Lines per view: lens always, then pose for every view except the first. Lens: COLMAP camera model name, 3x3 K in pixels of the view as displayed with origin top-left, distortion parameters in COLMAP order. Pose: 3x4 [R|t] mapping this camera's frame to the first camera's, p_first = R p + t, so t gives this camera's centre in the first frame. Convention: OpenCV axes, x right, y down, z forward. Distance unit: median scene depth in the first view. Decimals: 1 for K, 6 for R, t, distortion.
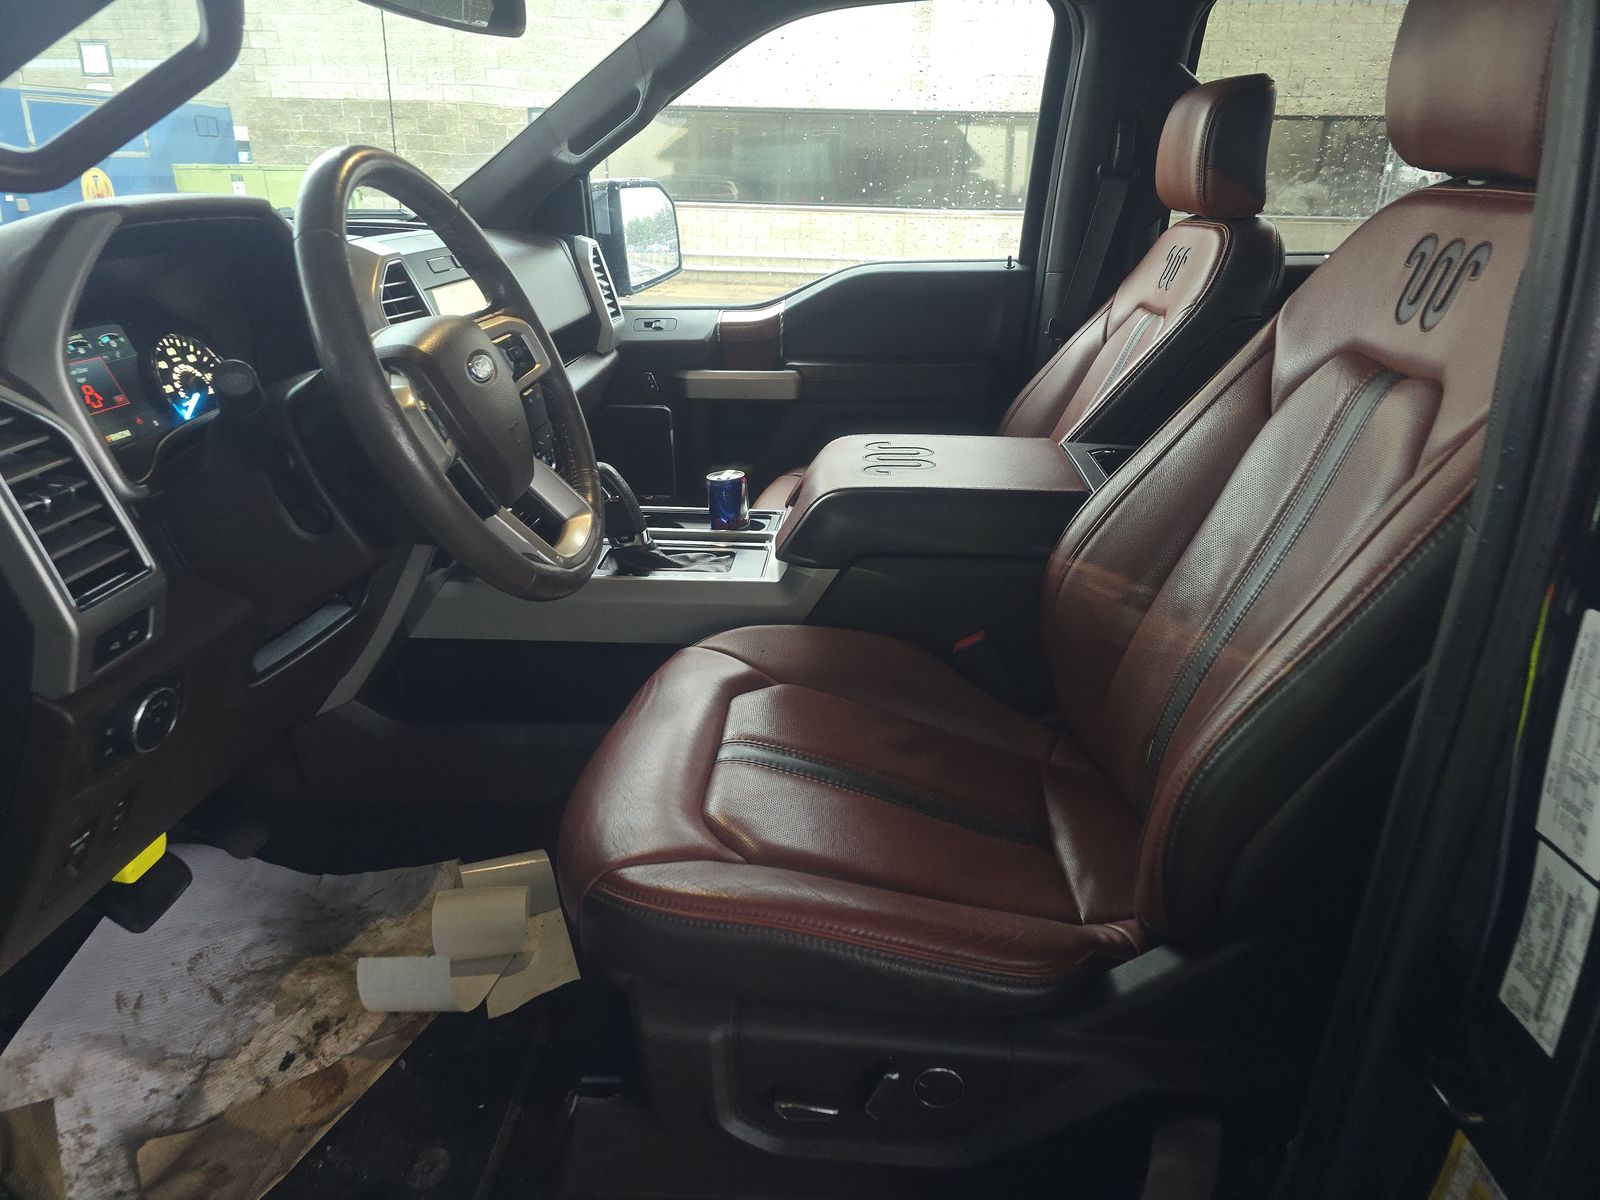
lens RADIAL K [[1081.4, 0, 790.7], [0, 1081.4, 604.1], [0, 0, 1]] dist [0.062060, -0.053931]
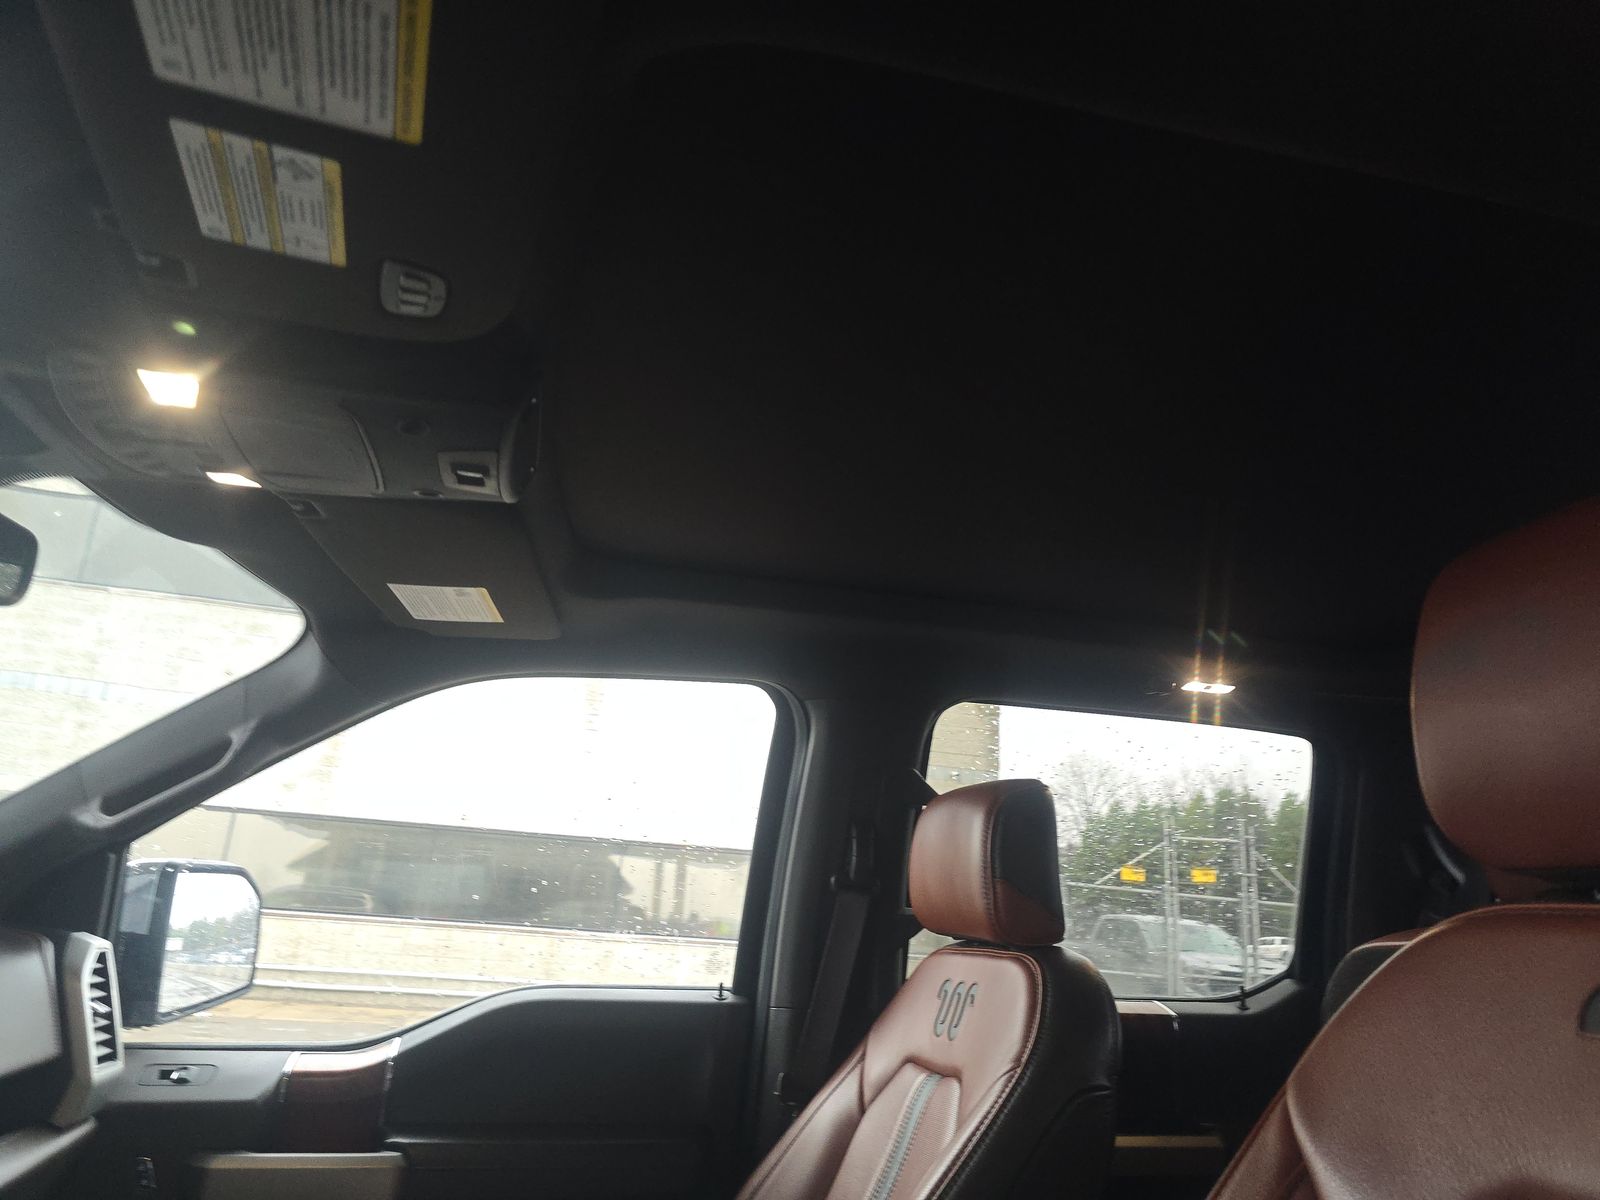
lens RADIAL K [[1081.4, 0, 802.3], [0, 1081.4, 600.5], [0, 0, 1]] dist [0.062060, -0.053931]
pose [[0.949324, 0.134916, 0.283869, 0.002364], [0.062984, 0.803198, -0.592373, -0.078508], [-0.307923, 0.580233, 0.753998, 0.249515]]
